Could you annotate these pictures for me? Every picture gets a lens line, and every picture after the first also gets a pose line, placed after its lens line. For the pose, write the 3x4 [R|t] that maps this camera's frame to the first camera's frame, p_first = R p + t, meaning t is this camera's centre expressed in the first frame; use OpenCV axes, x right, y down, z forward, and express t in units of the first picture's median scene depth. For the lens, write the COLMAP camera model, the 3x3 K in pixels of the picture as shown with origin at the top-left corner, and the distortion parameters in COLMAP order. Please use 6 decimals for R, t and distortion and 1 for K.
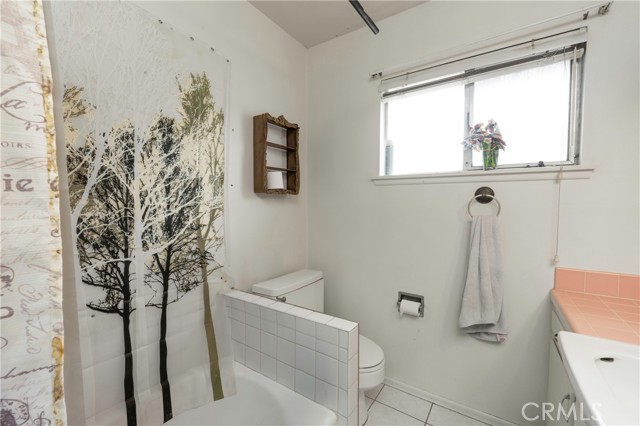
lens RADIAL K [[265.6, 0, 320.9], [0, 265.6, 213.5], [0, 0, 1]] dist [-0.010018, 0.000048]
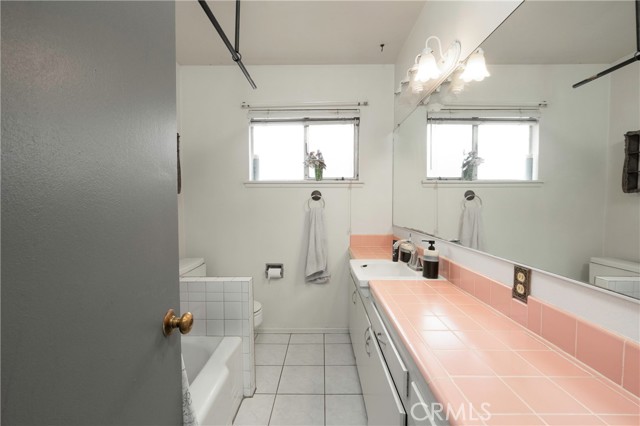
lens RADIAL K [[265.6, 0, 319.8], [0, 265.6, 212.8], [0, 0, 1]] dist [-0.010018, 0.000048]
pose [[0.832079, -0.026254, 0.554035, -0.291964], [0.027195, 0.999609, 0.006526, 0.028368], [-0.553990, 0.009636, 0.832468, -0.400817]]
